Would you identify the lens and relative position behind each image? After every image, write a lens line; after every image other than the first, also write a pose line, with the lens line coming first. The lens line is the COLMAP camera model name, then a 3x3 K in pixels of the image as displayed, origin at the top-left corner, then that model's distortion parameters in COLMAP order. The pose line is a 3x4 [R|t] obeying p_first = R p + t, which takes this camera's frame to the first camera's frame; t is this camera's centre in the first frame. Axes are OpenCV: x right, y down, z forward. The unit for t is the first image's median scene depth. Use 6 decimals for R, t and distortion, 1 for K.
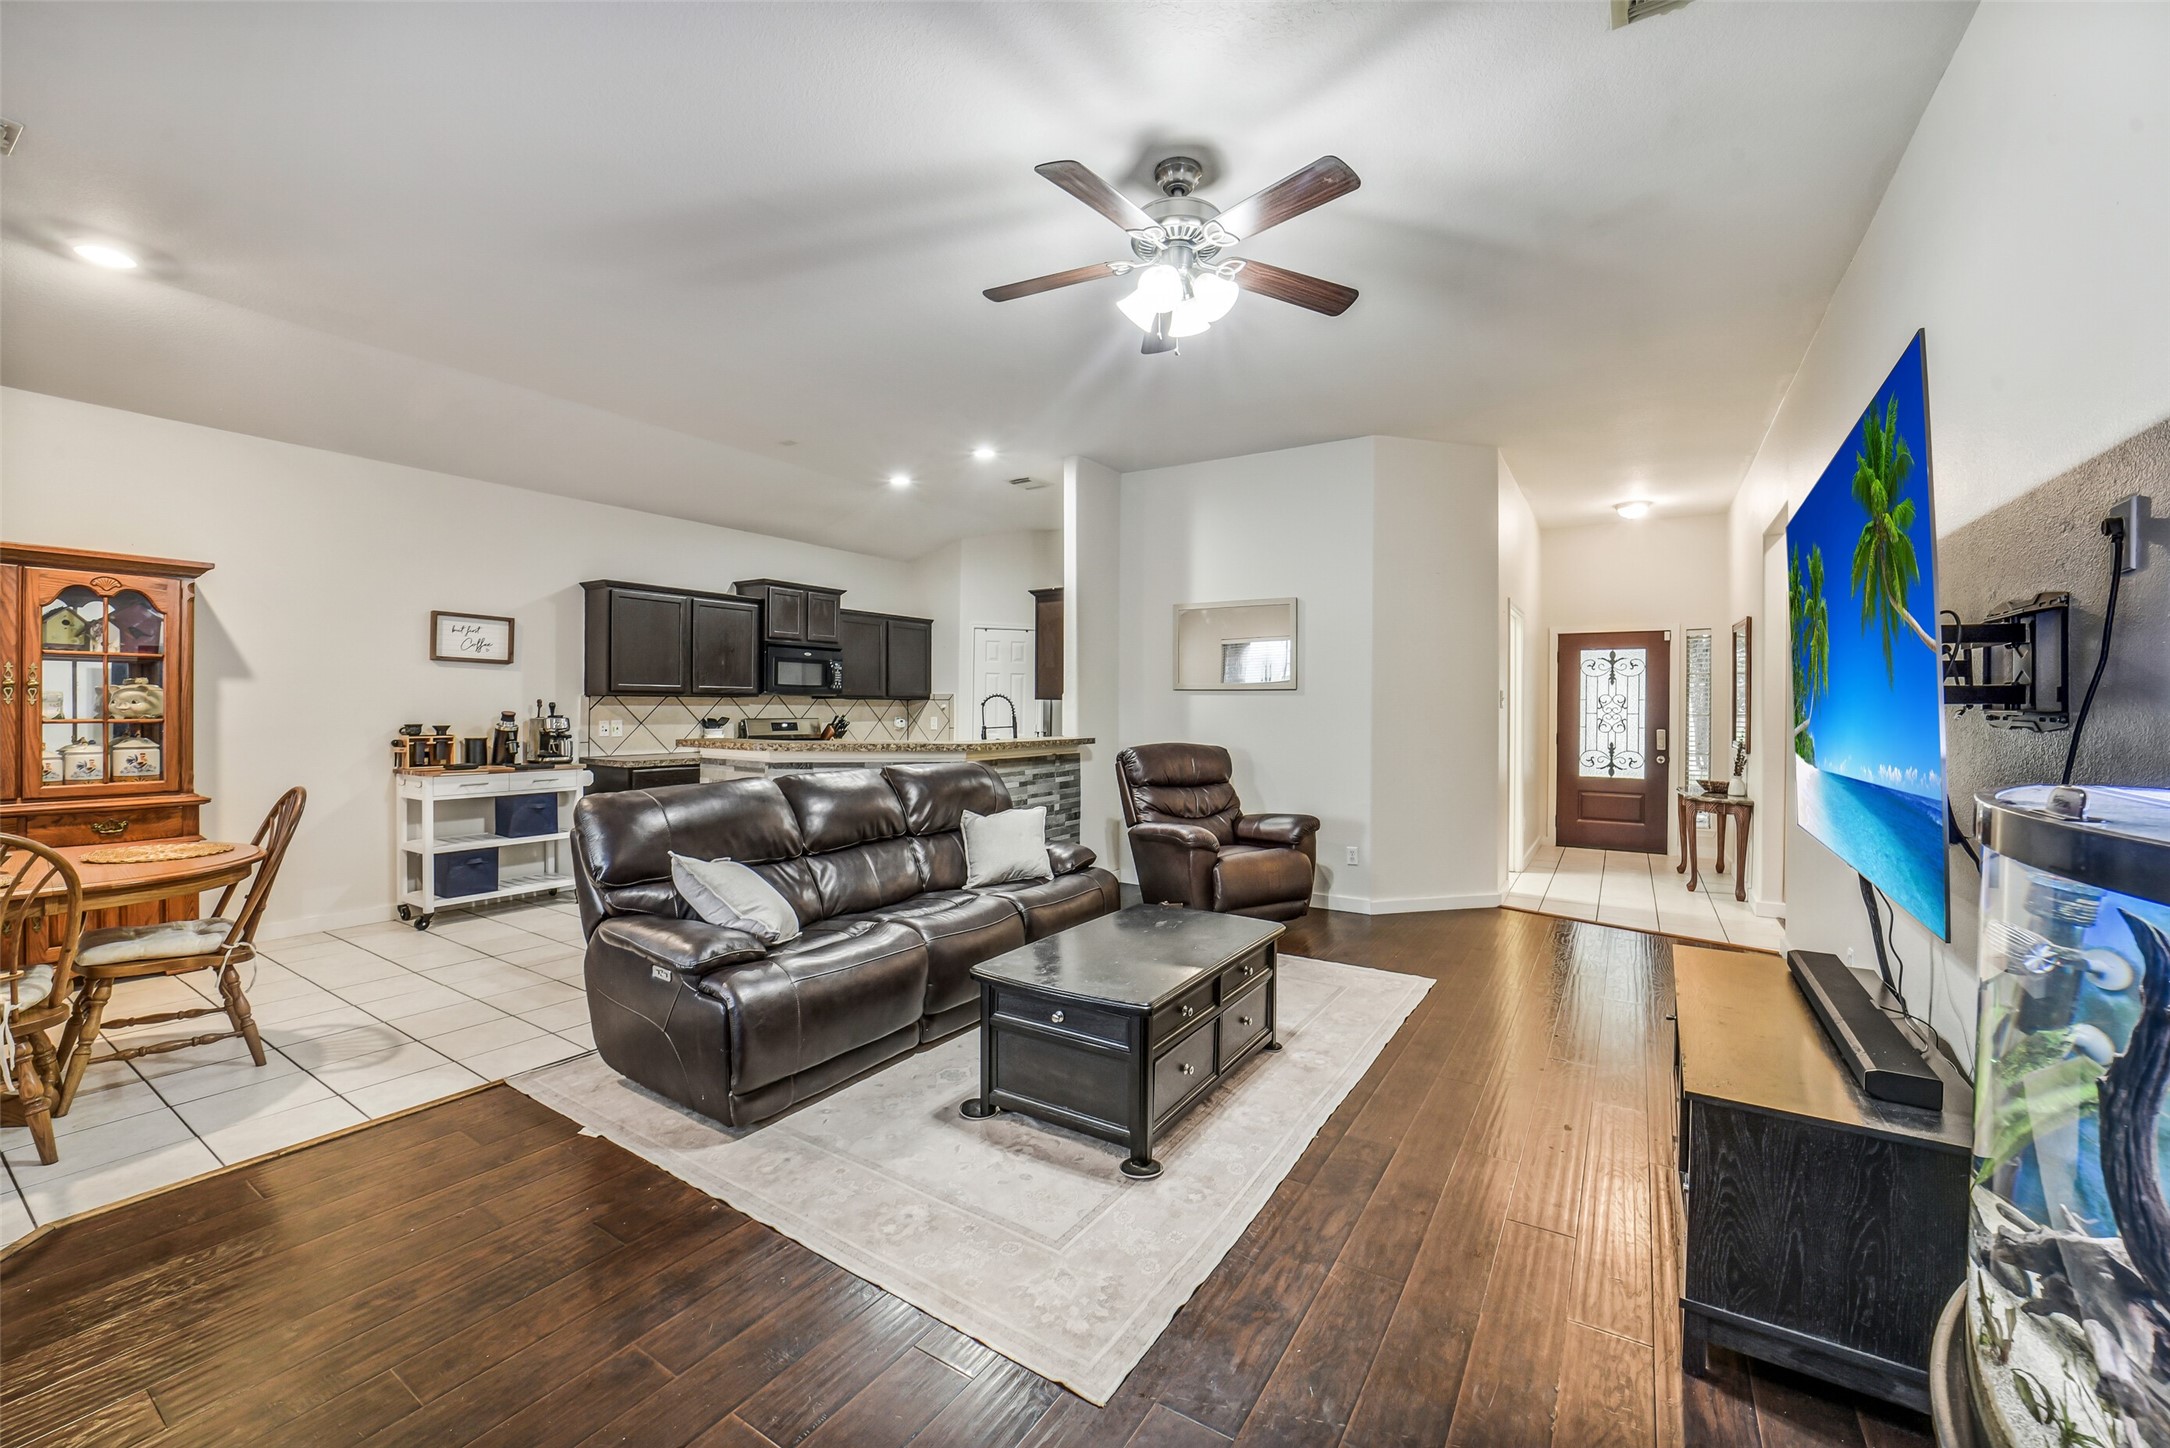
lens RADIAL K [[876.4, 0, 1098.0], [0, 876.4, 699.9], [0, 0, 1]] dist [-0.042875, 0.014848]
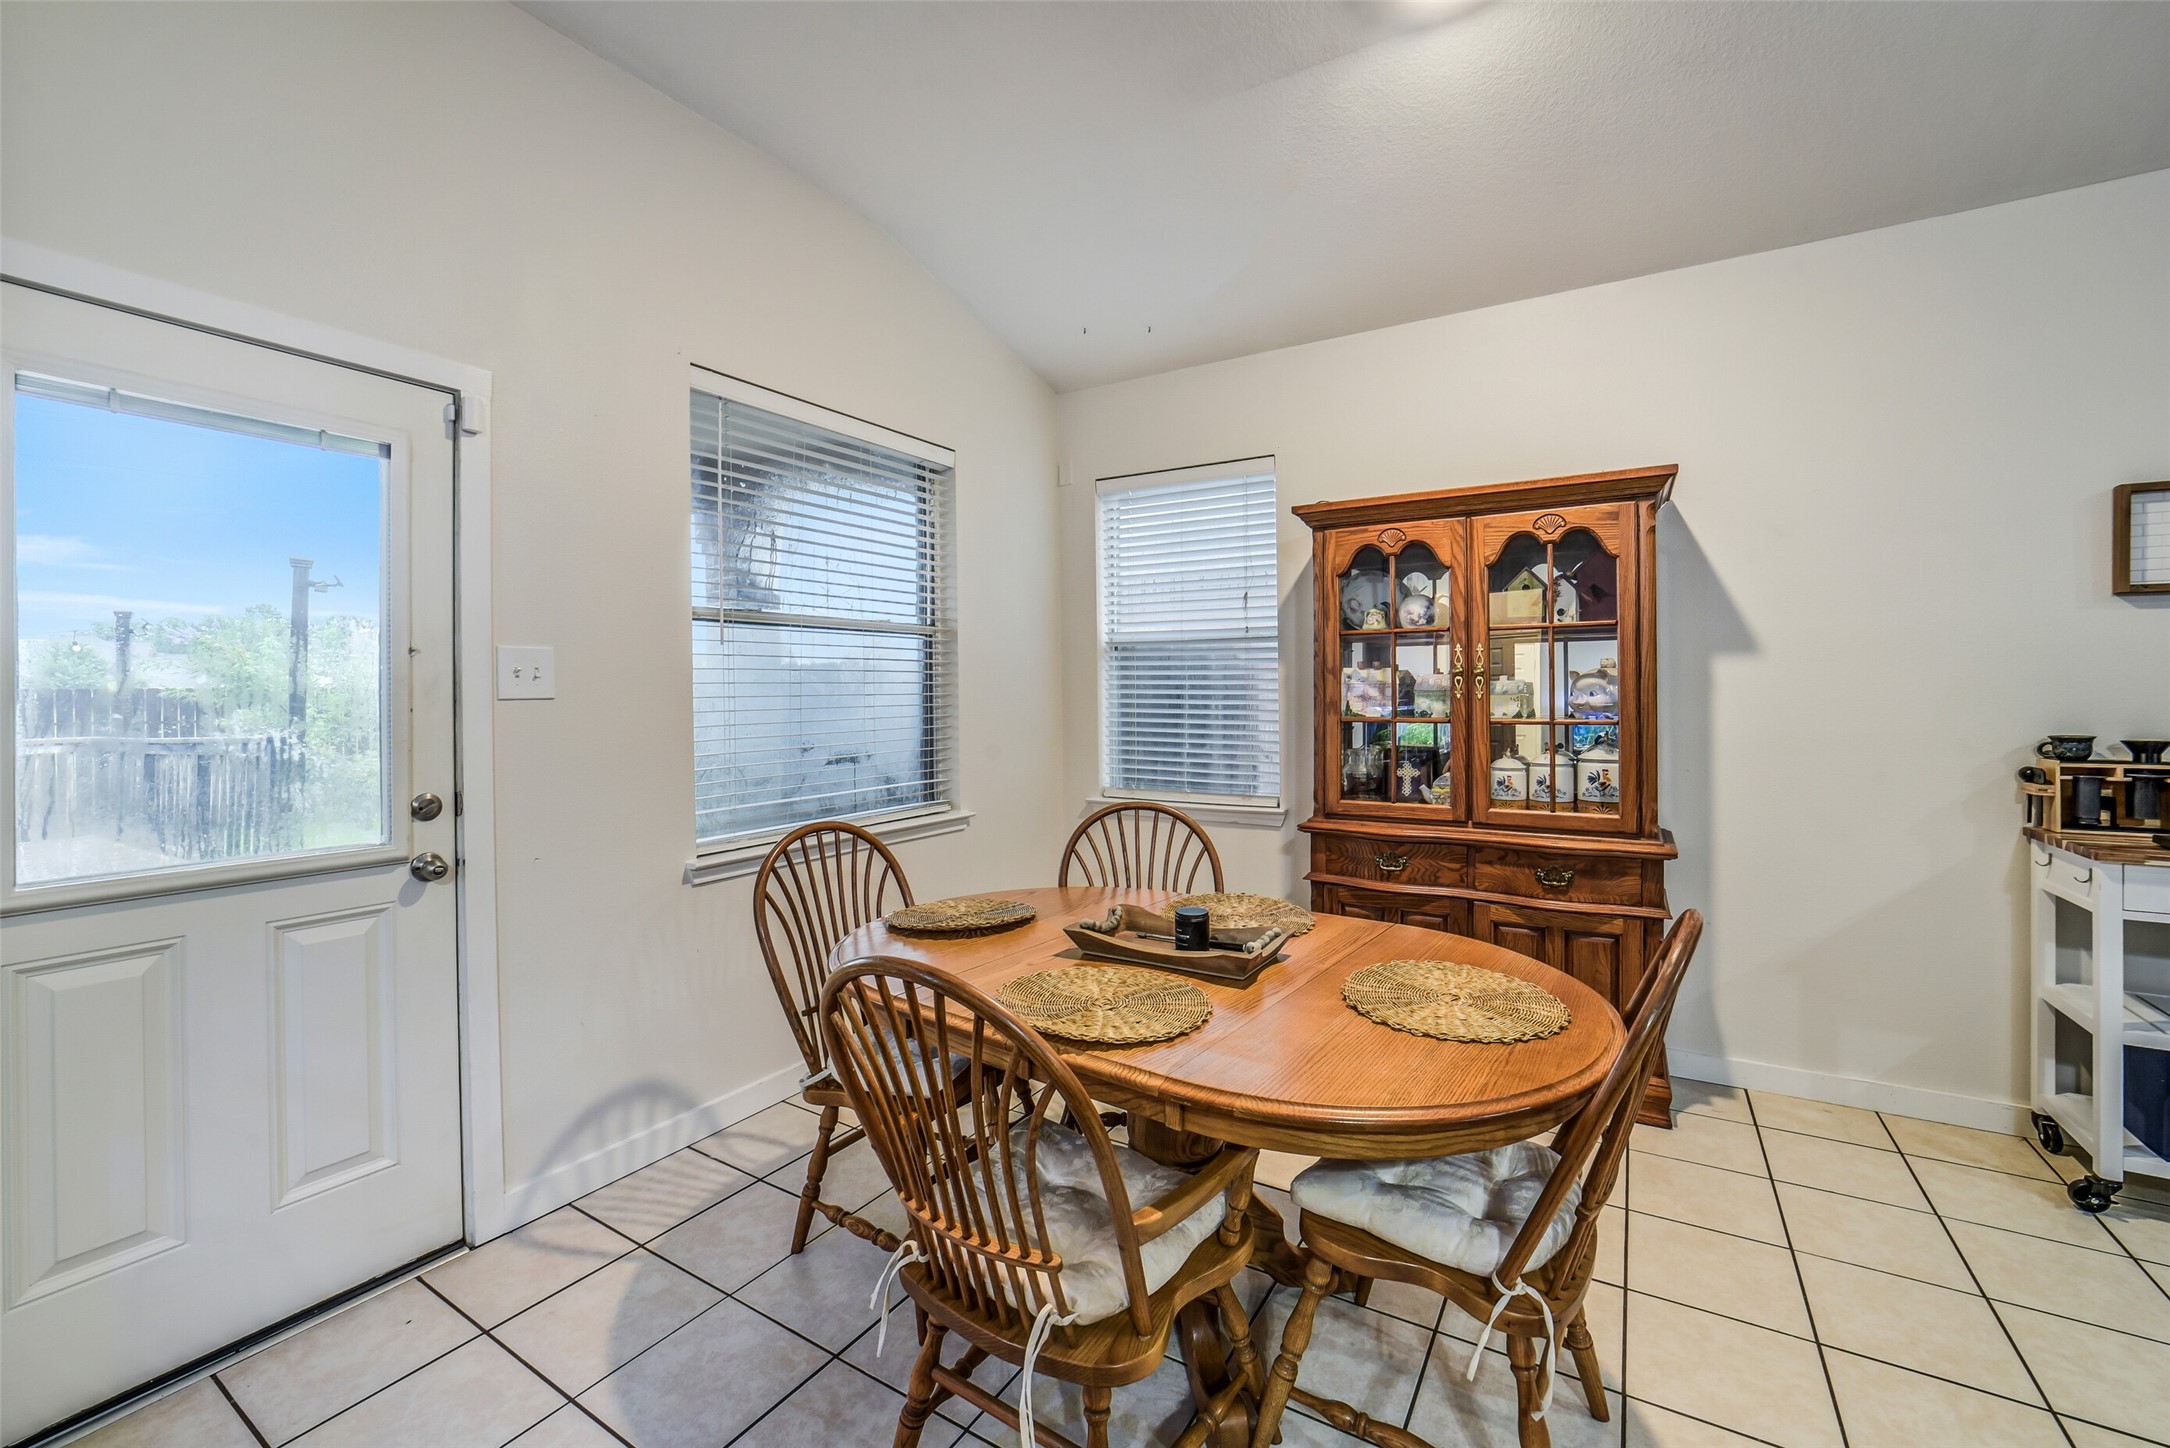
lens RADIAL K [[865.4, 0, 1095.1], [0, 865.4, 696.0], [0, 0, 1]] dist [-0.041013, 0.005969]
pose [[0.013807, -0.005451, -0.999890, -0.336716], [0.013061, 0.999901, -0.005270, 0.001937], [0.999819, -0.012987, 0.013877, 0.437643]]
